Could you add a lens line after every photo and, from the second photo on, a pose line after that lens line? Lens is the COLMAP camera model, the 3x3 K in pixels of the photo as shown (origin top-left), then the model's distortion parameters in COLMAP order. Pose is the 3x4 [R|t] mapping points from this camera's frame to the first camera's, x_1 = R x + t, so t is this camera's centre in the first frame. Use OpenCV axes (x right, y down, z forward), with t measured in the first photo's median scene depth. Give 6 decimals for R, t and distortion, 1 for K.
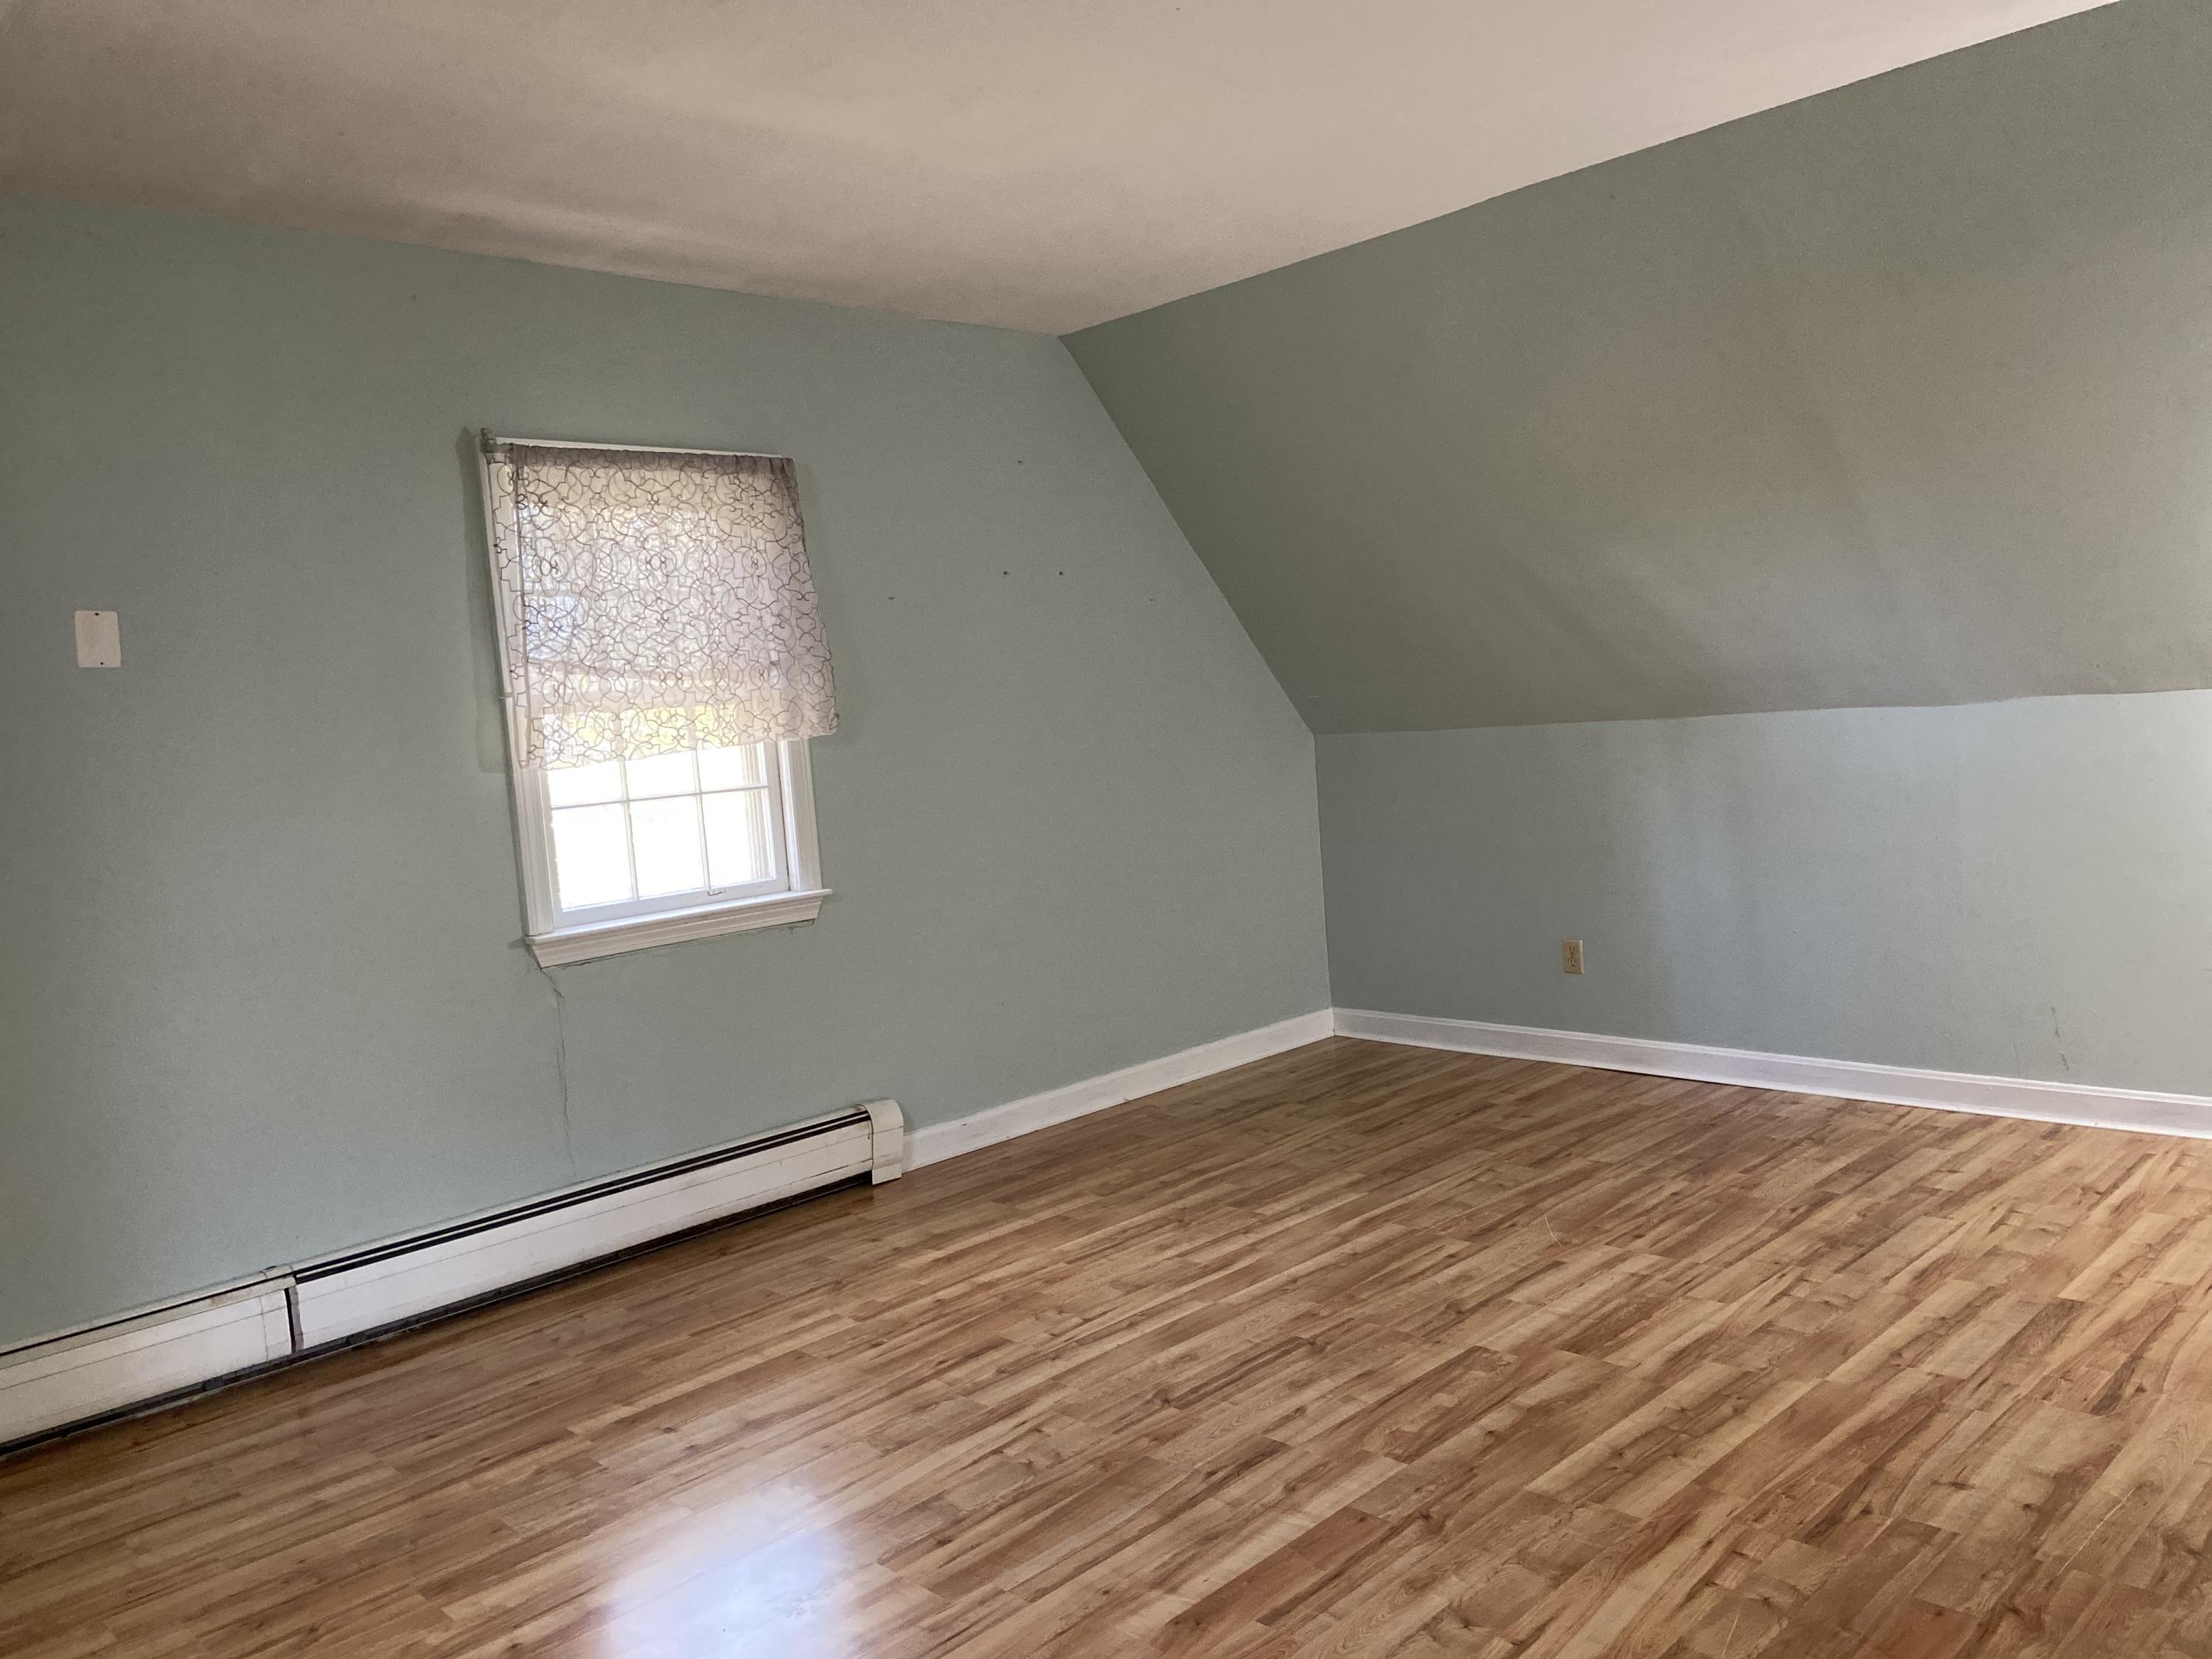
lens RADIAL K [[1680.9, 0, 1107.3], [0, 1680.9, 831.2], [0, 0, 1]] dist [0.080208, -0.005791]
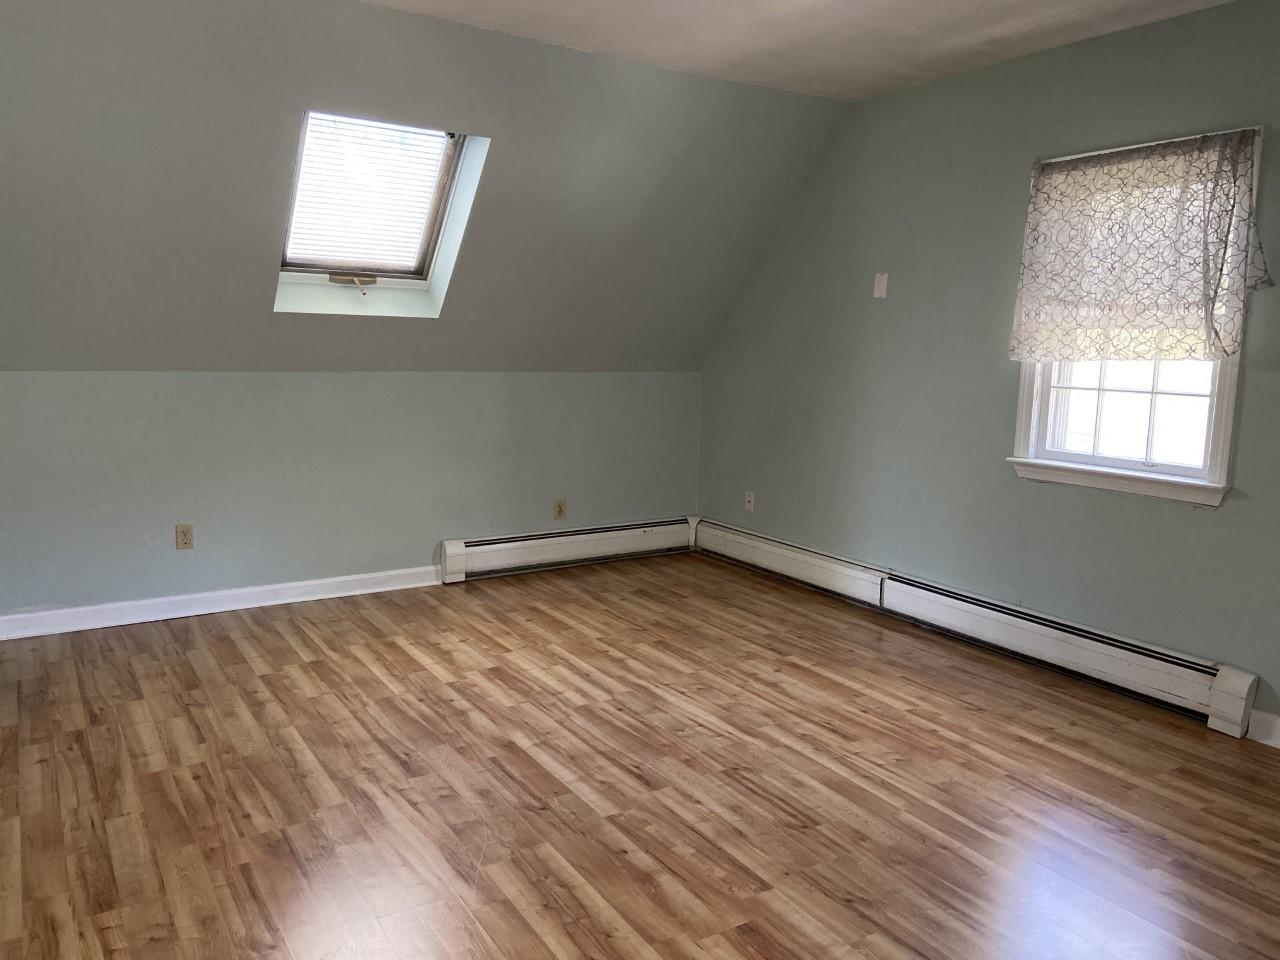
lens RADIAL K [[962.9, 0, 640.0], [0, 962.9, 484.5], [0, 0, 1]] dist [0.095551, -0.108845]
pose [[-0.218015, 0.215710, -0.951808, 0.861639], [-0.084138, 0.967482, 0.238534, -0.143906], [0.972312, 0.132087, -0.192776, 1.017173]]
